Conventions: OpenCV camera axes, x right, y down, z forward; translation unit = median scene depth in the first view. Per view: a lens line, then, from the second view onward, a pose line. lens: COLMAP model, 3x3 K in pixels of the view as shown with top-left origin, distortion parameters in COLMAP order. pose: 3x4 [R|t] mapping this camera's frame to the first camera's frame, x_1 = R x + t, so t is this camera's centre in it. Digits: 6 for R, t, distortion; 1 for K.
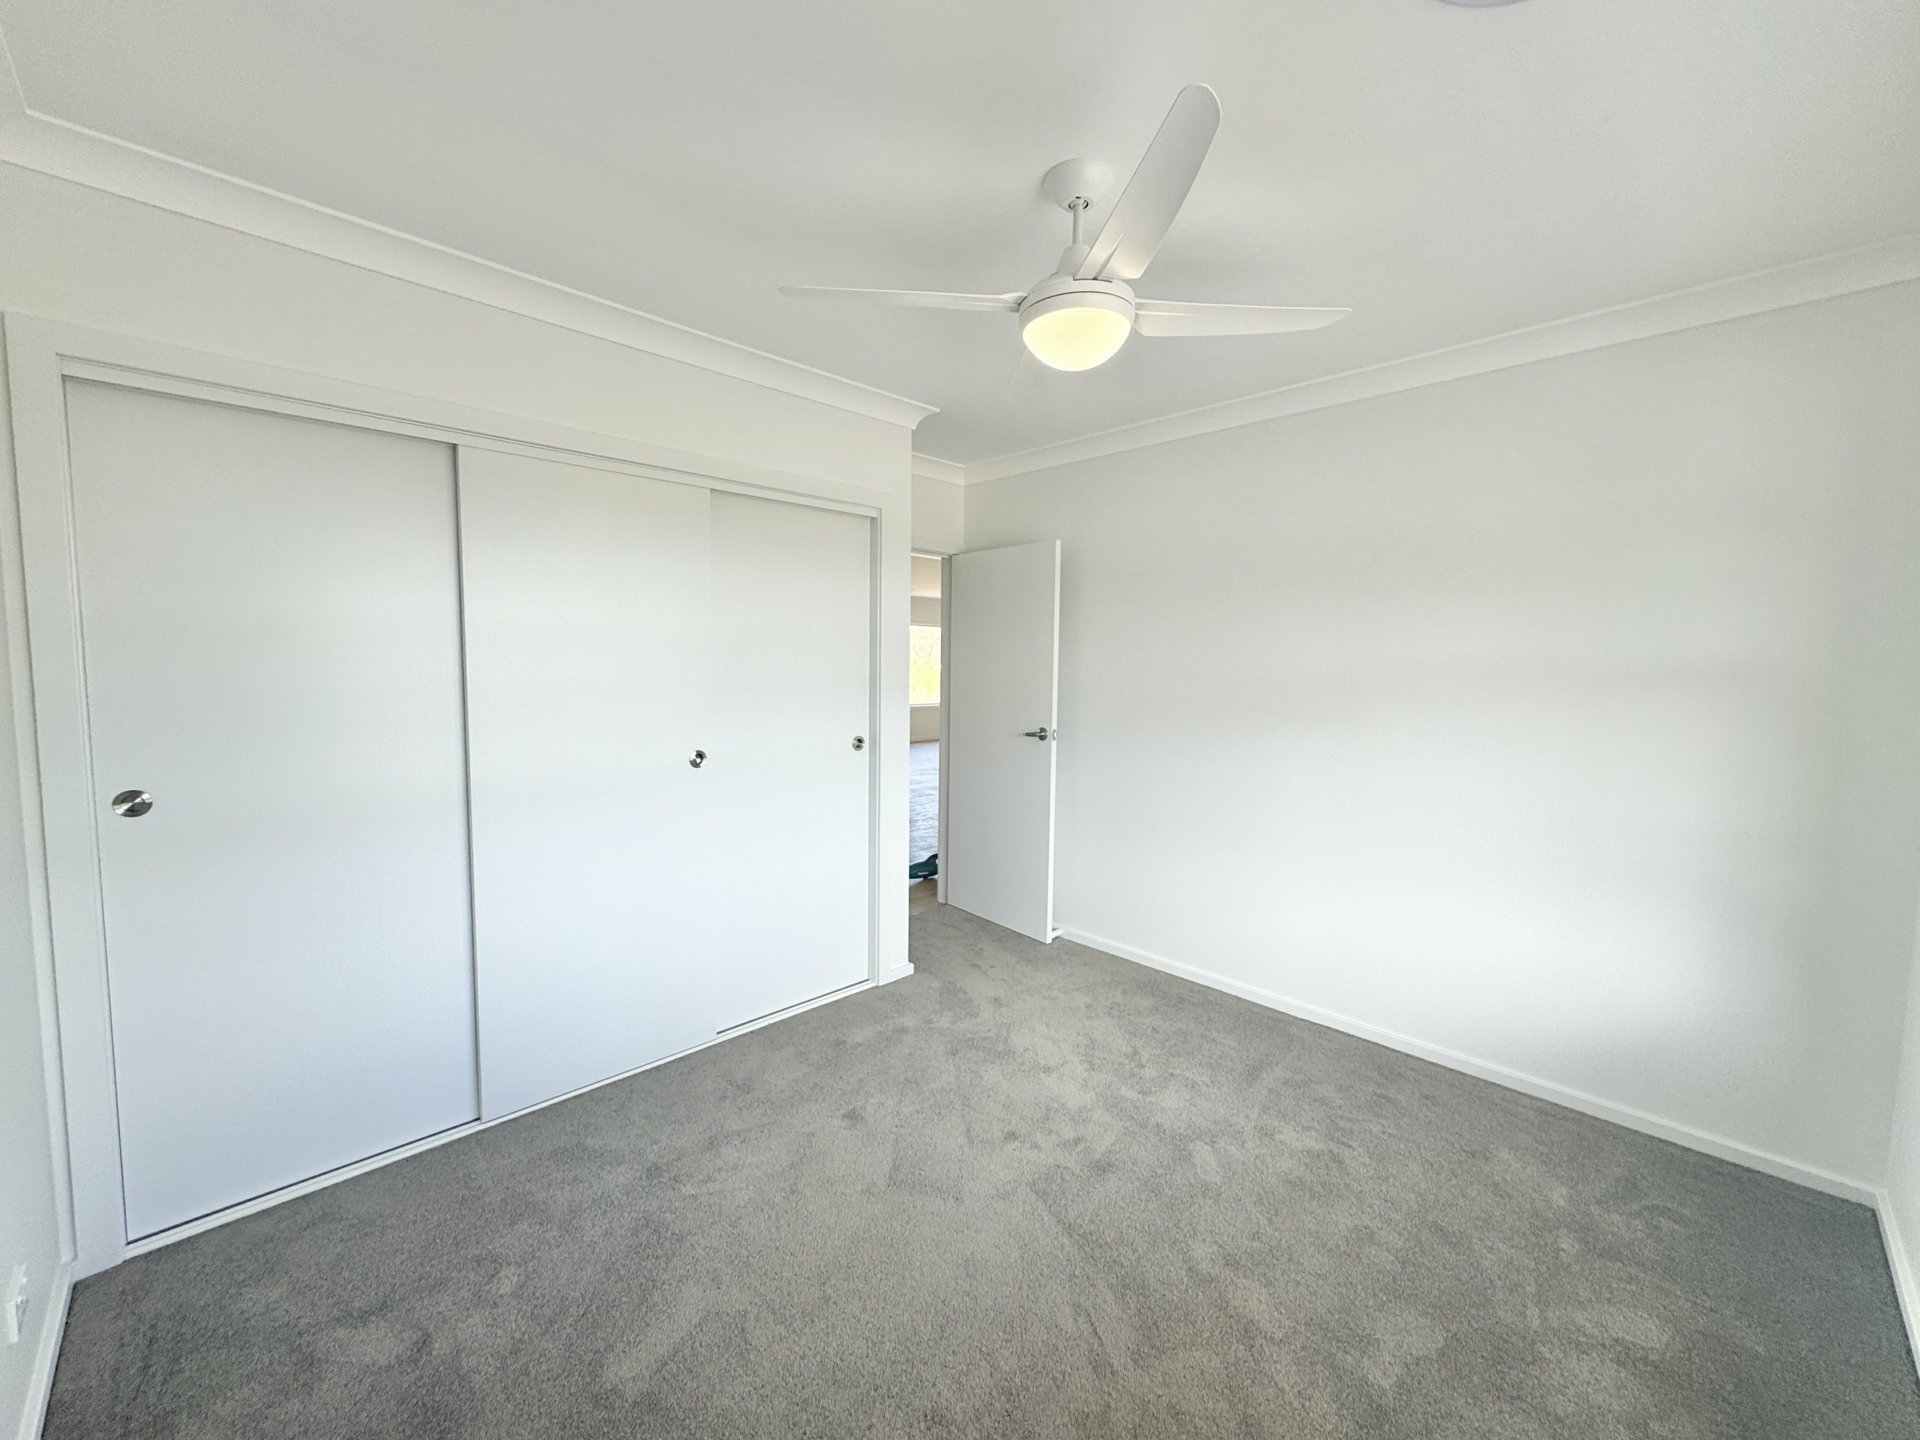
lens RADIAL K [[766.0, 0, 958.5], [0, 766.0, 718.2], [0, 0, 1]] dist [-0.002728, 0.001643]
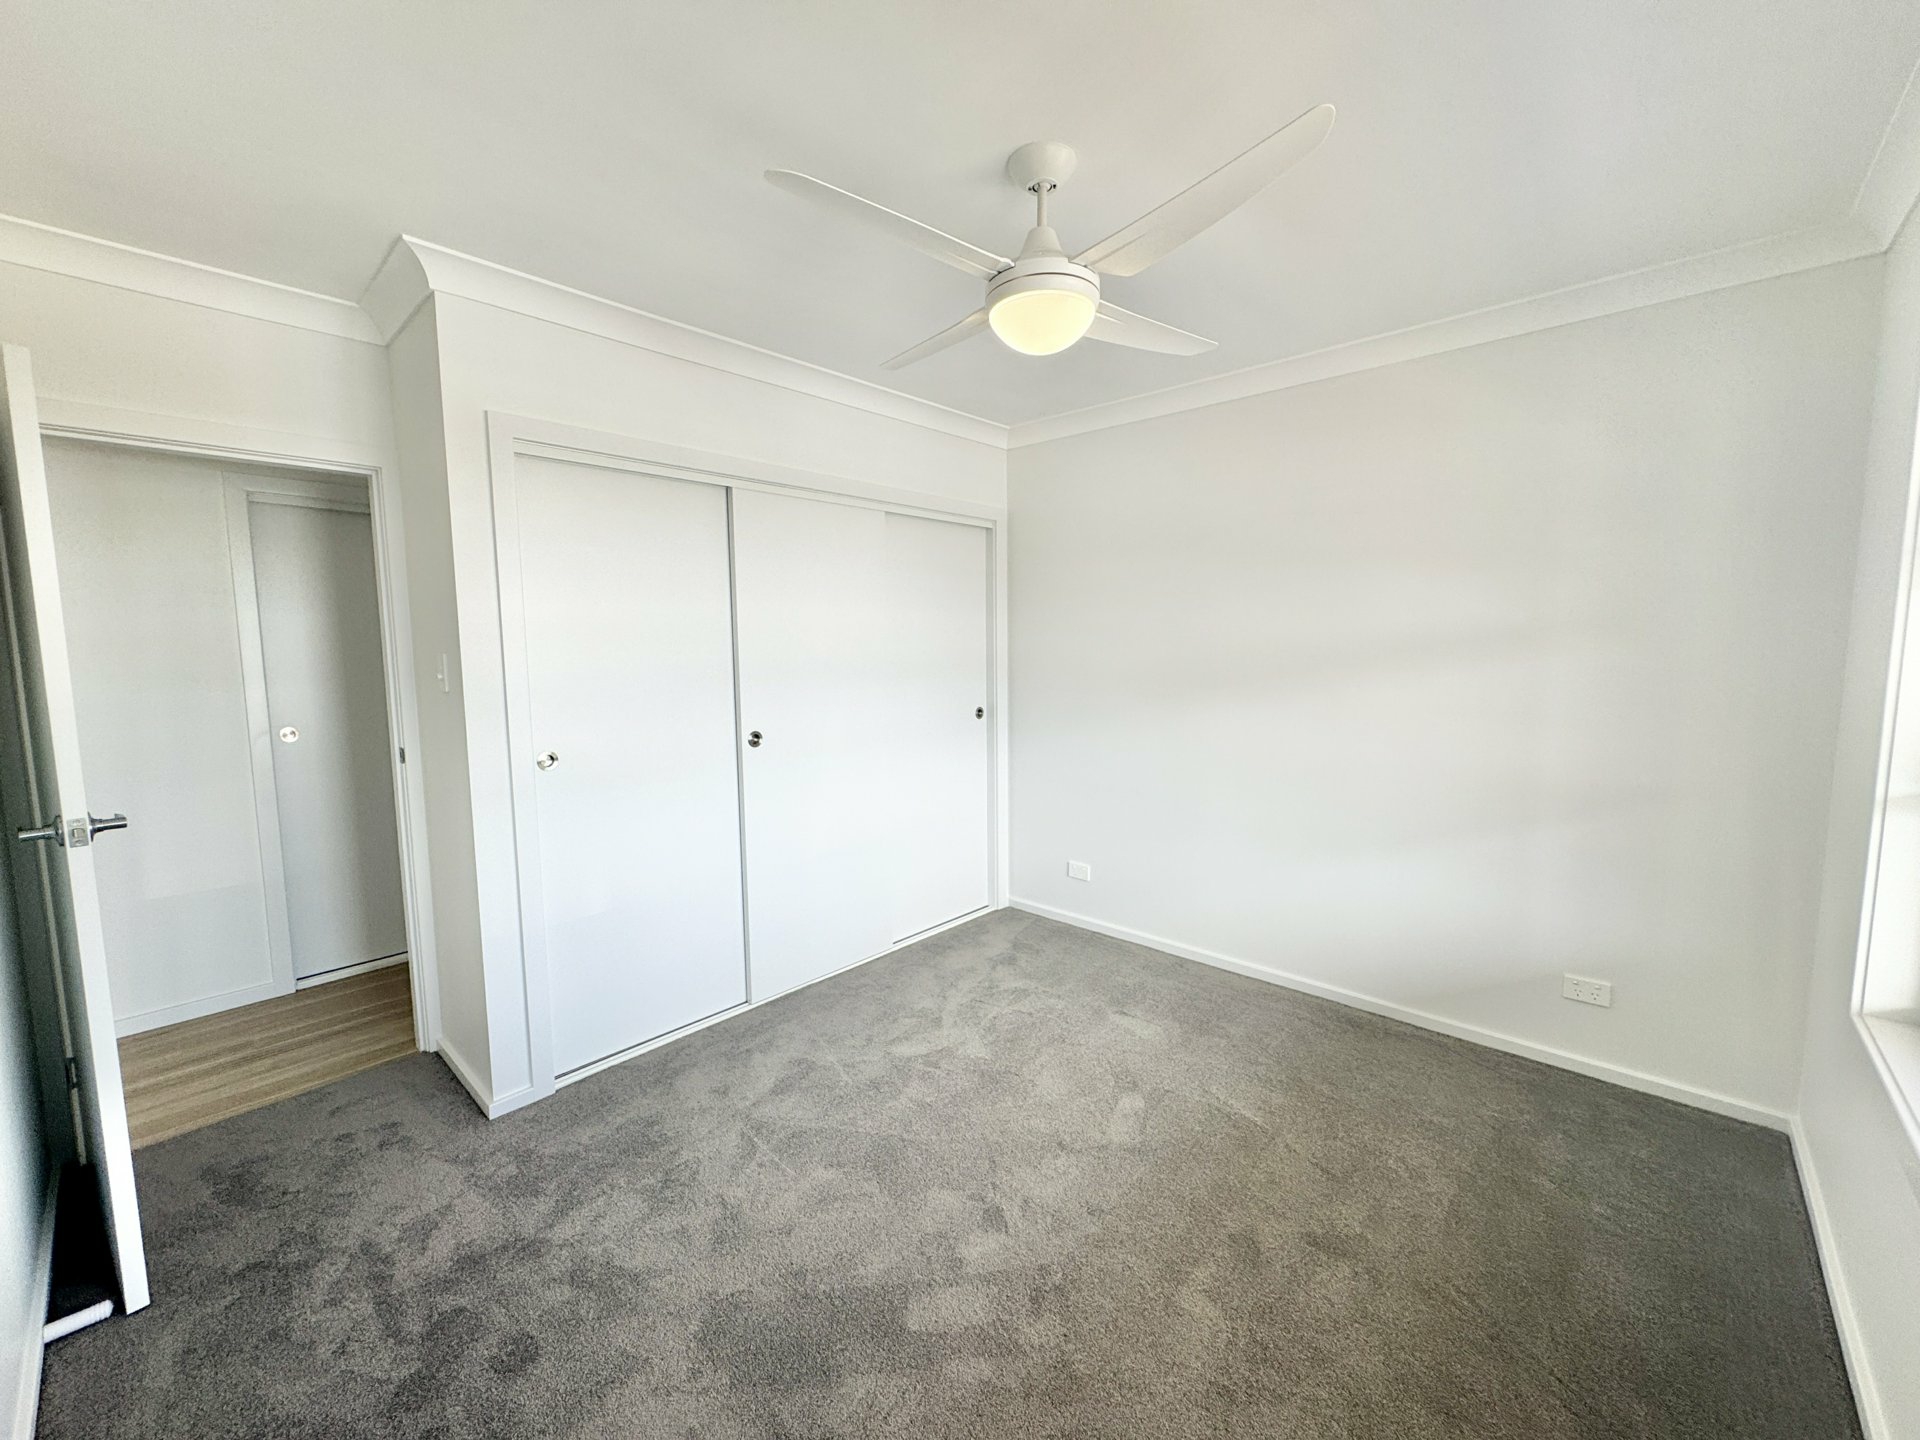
lens RADIAL K [[766.0, 0, 958.5], [0, 766.0, 718.2], [0, 0, 1]] dist [-0.002728, 0.001643]
pose [[0.998583, -0.025555, 0.046679, -0.221224], [0.024436, 0.999404, 0.024398, 0.010514], [-0.047275, -0.023223, 0.998612, -0.222713]]
